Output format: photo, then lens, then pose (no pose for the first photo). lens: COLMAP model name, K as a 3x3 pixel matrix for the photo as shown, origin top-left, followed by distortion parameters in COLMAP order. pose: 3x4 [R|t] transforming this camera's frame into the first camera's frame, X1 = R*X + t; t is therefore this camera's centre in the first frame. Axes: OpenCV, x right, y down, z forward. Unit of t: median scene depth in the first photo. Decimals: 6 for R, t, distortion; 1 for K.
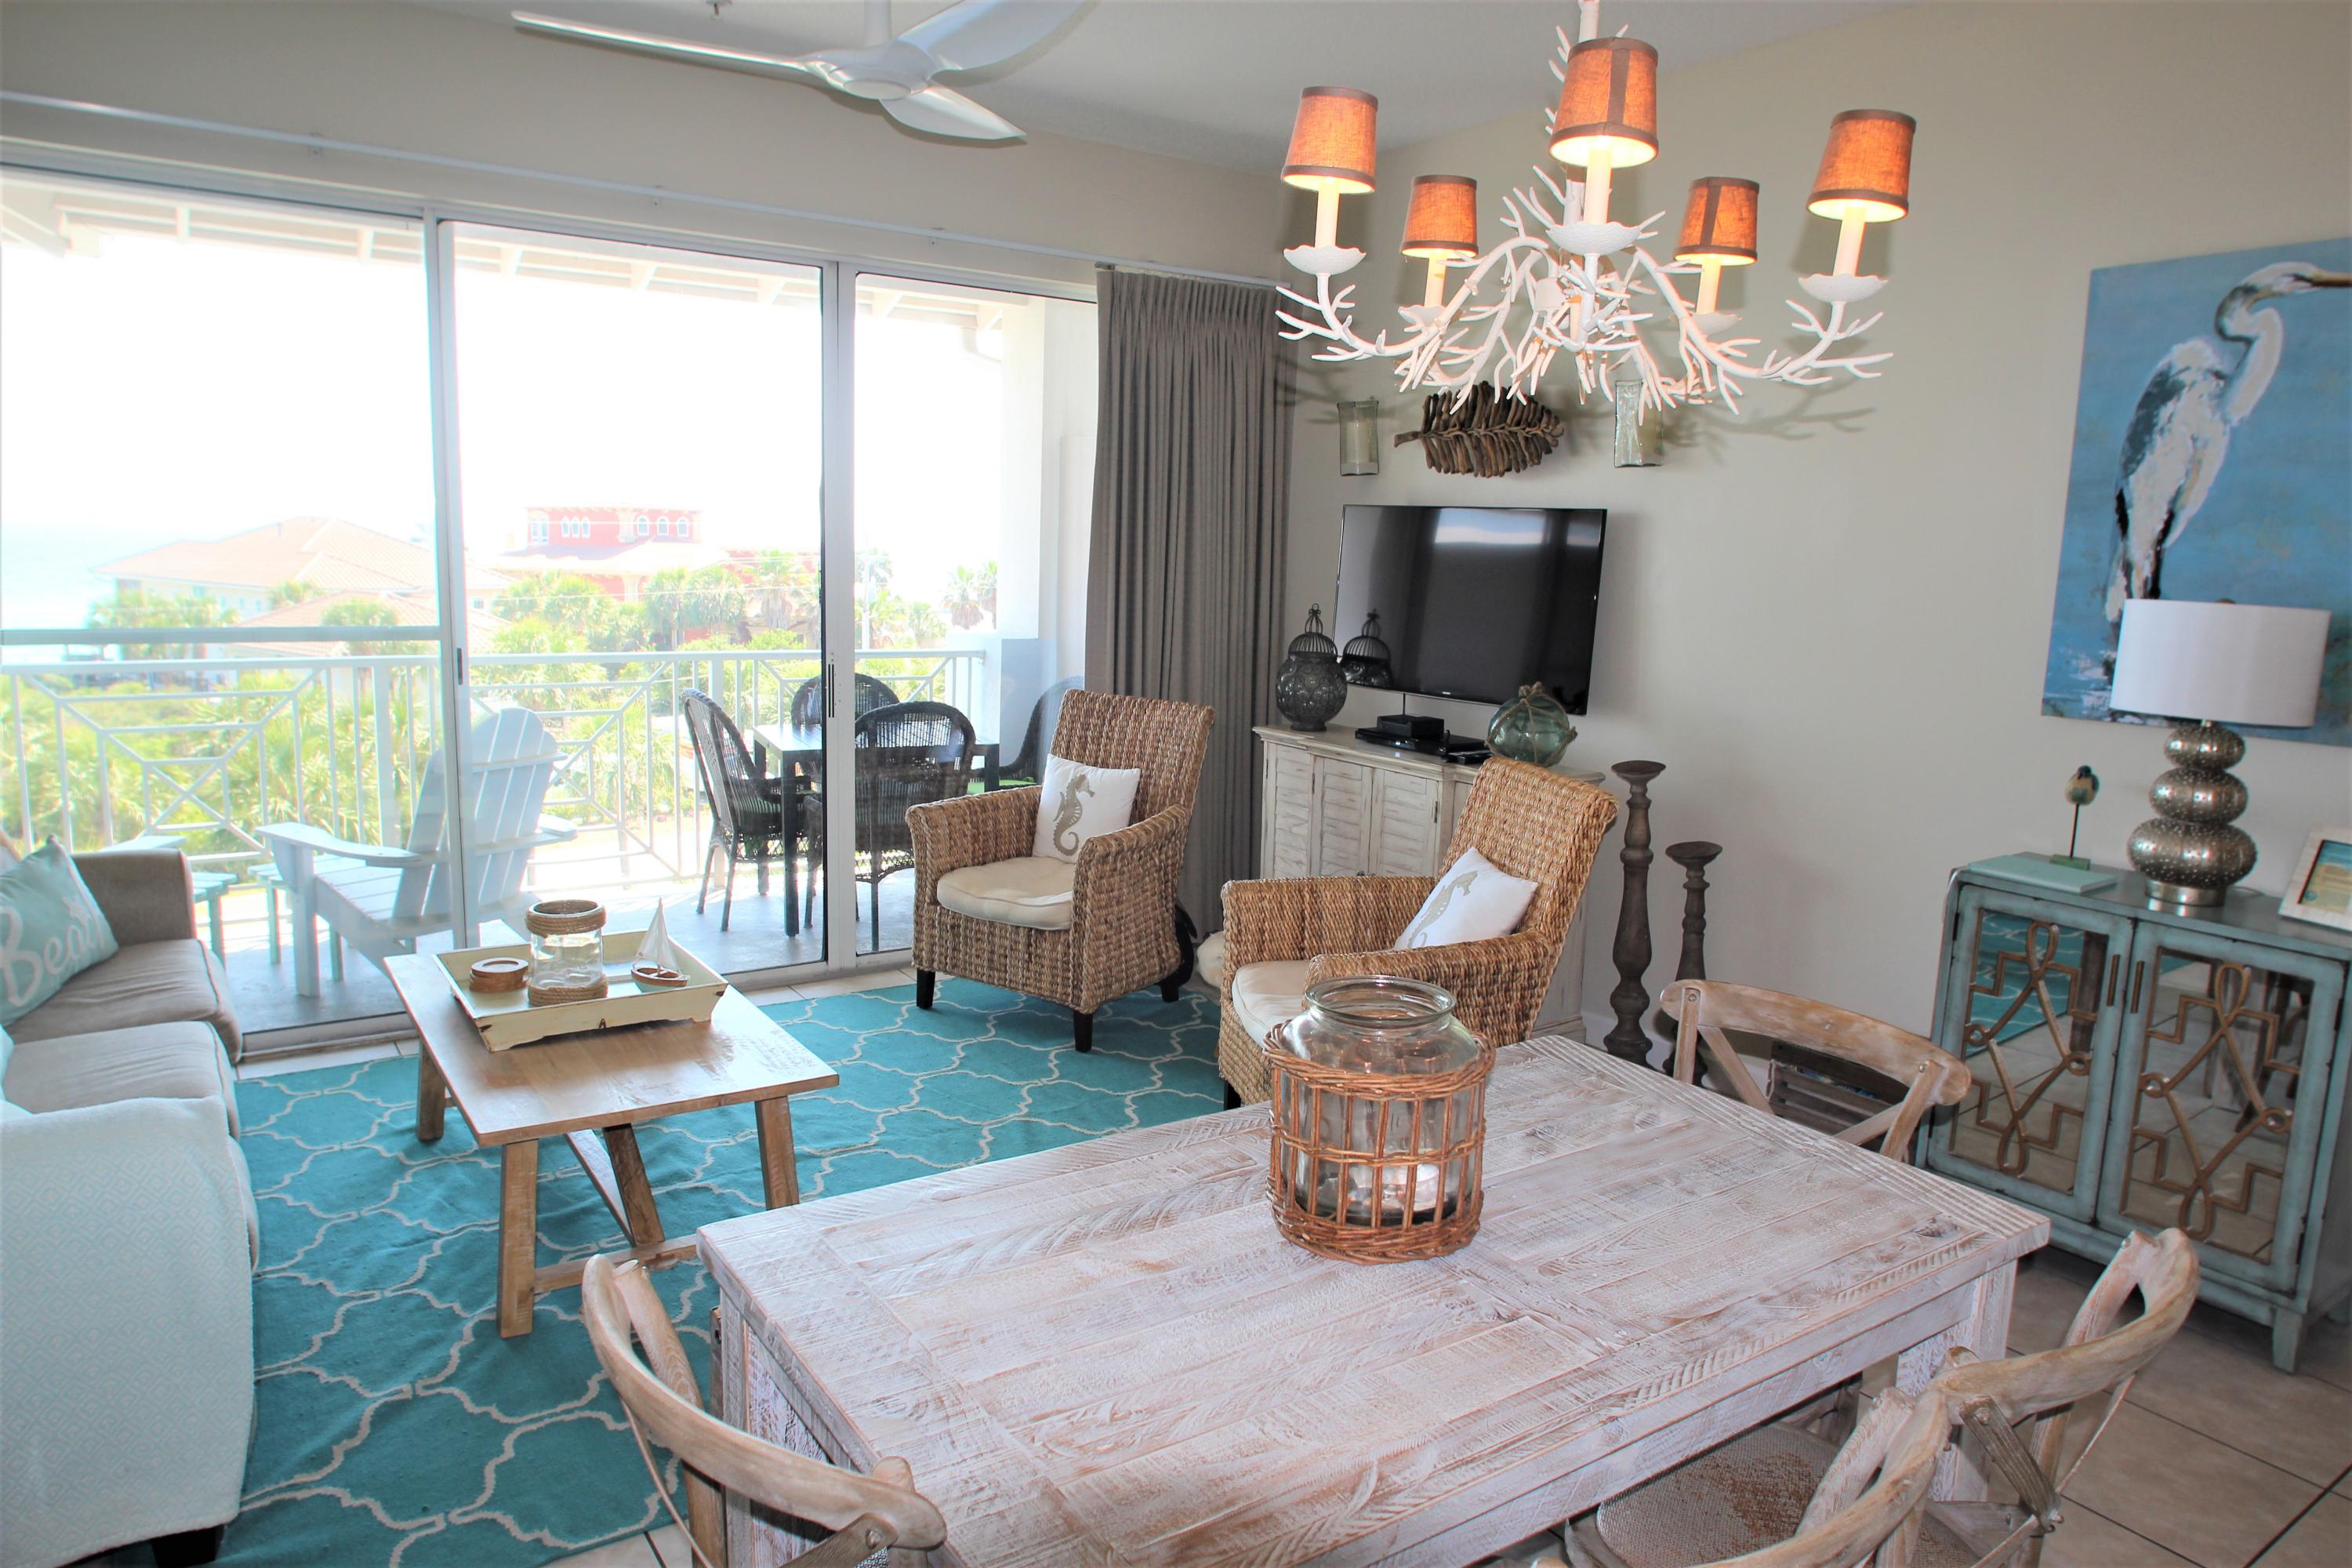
lens RADIAL K [[1506.5, 0, 1194.7], [0, 1506.5, 776.6], [0, 0, 1]] dist [-0.058754, 0.035189]
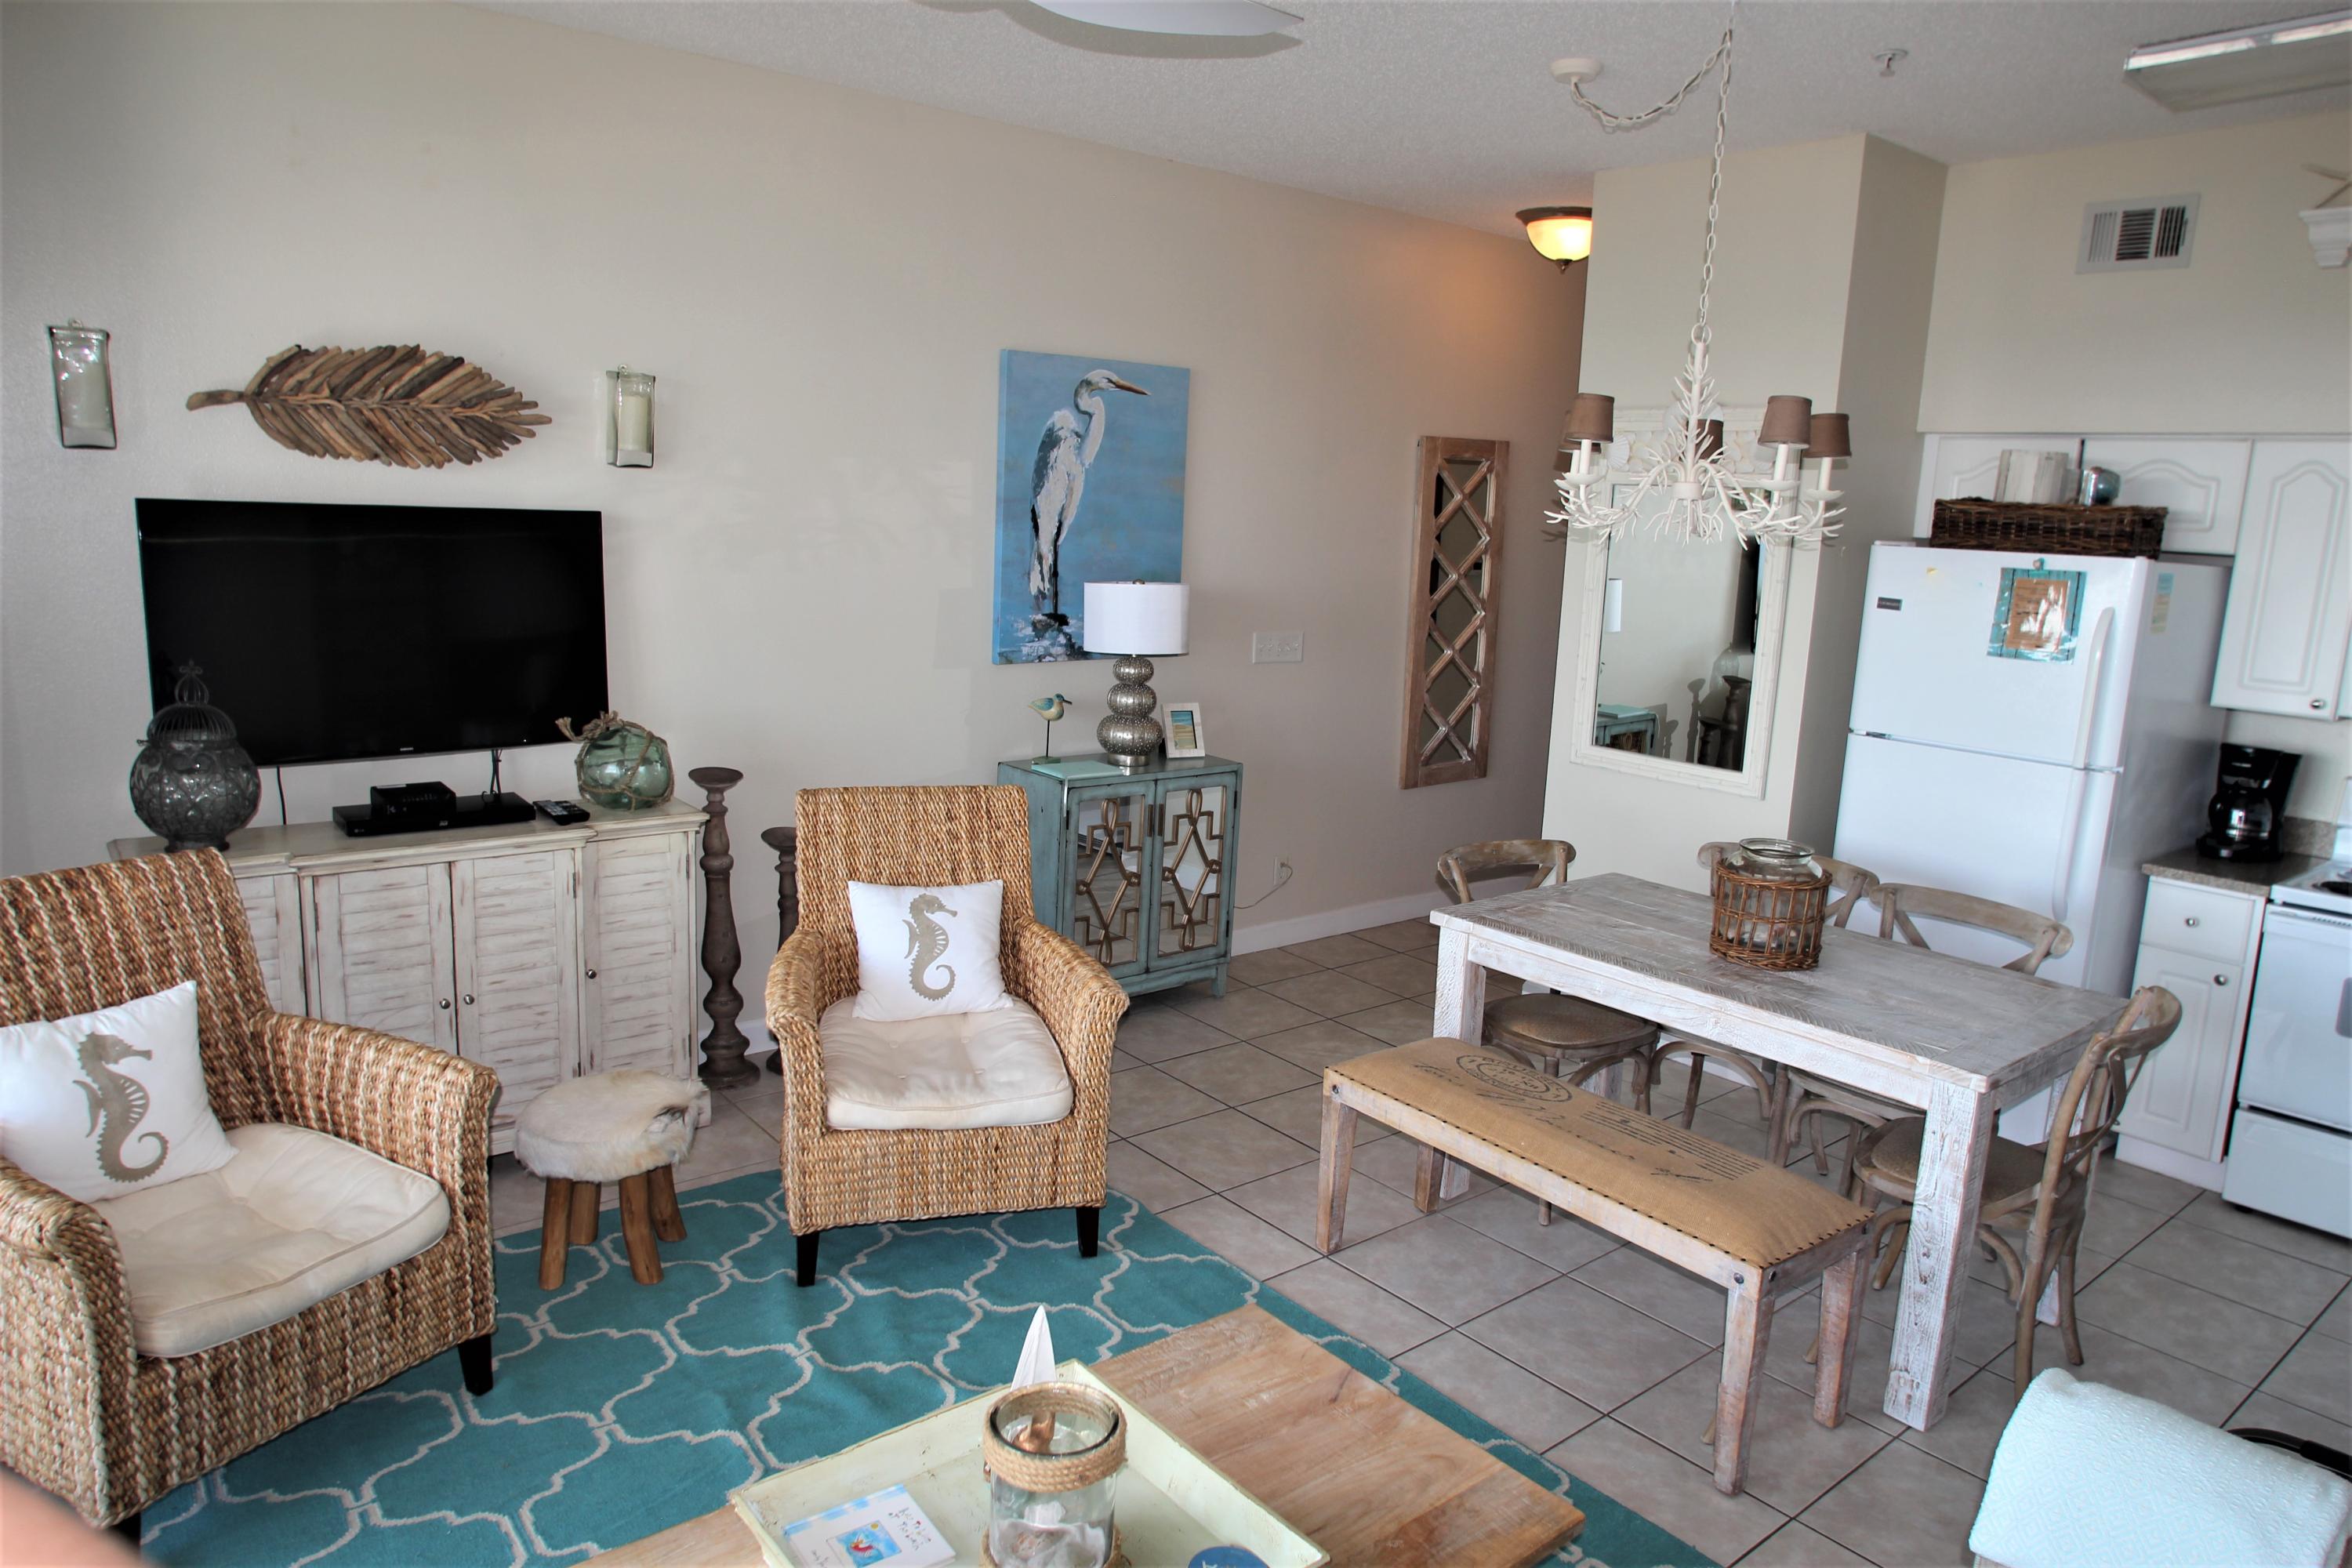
lens RADIAL K [[1506.5, 0, 1188.8], [0, 1506.5, 782.5], [0, 0, 1]] dist [-0.058754, 0.035189]
pose [[-0.075961, -0.216975, 0.973217, -0.620106], [0.109015, 0.968379, 0.224405, -0.169598], [-0.991134, 0.123141, -0.049905, 0.658952]]
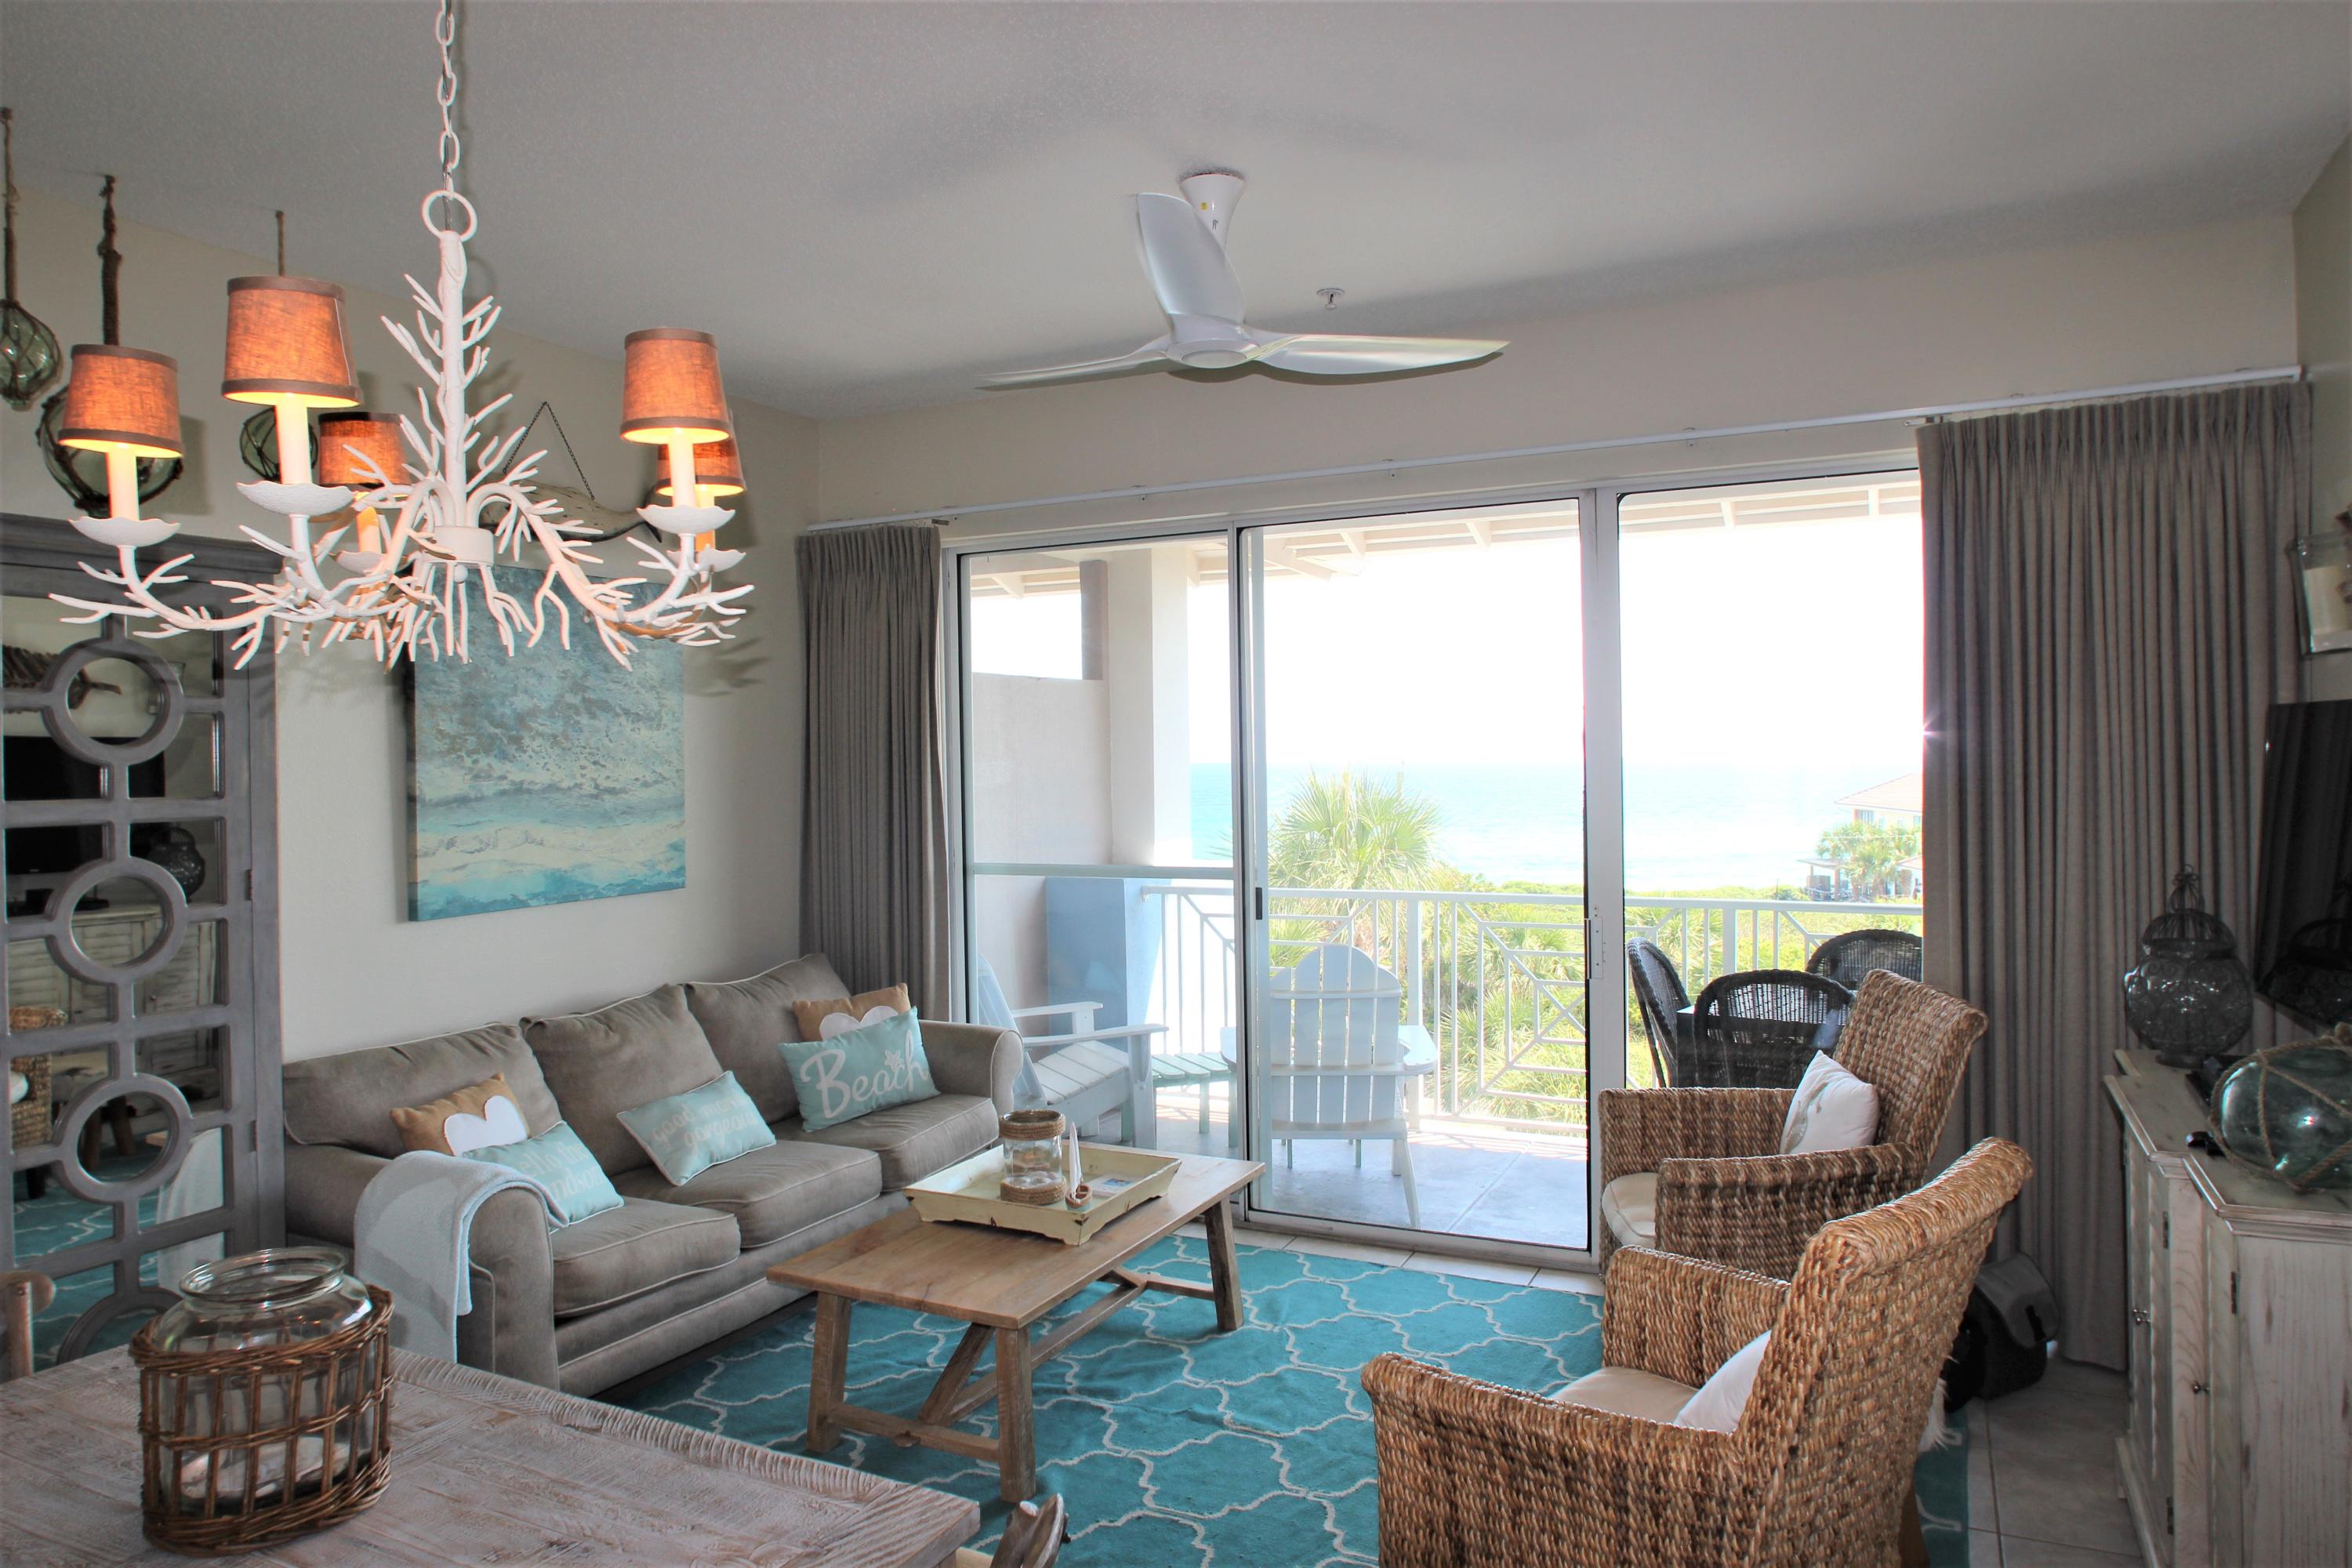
lens RADIAL K [[1506.5, 0, 1182.1], [0, 1506.5, 784.3], [0, 0, 1]] dist [-0.058754, 0.035189]
pose [[0.476625, -0.025269, -0.878743, 0.455988], [-0.104636, 0.990850, -0.085246, -0.055237], [0.872857, 0.132578, 0.469620, 0.361683]]
